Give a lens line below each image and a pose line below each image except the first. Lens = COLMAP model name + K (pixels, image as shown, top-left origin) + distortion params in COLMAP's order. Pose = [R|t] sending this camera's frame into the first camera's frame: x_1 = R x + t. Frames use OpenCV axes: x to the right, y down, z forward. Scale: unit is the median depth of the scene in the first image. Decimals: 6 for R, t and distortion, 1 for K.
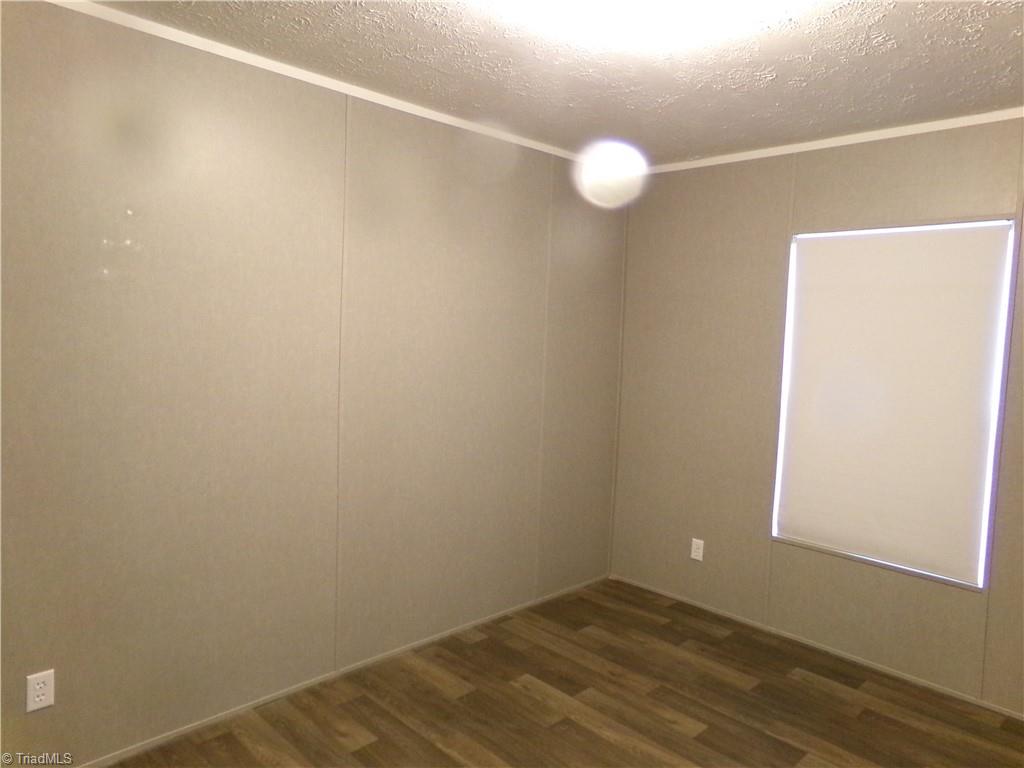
lens RADIAL K [[701.4, 0, 512.0], [0, 701.4, 384.0], [0, 0, 1]] dist [0.004694, 0.004975]
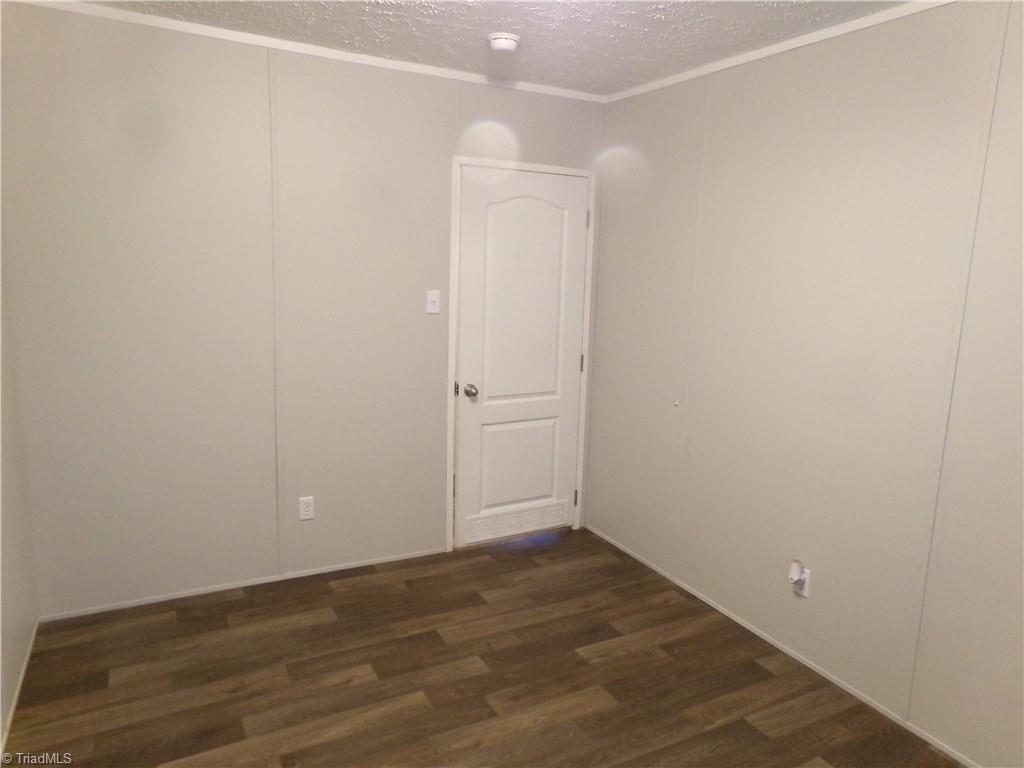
lens RADIAL K [[693.6, 0, 512.0], [0, 693.6, 384.0], [0, 0, 1]] dist [0.051195, 0.003970]
pose [[0.283181, -0.189664, 0.940126, -0.508562], [0.054586, 0.981849, 0.181639, -0.073472], [-0.957512, -0.000119, 0.288394, 0.494533]]
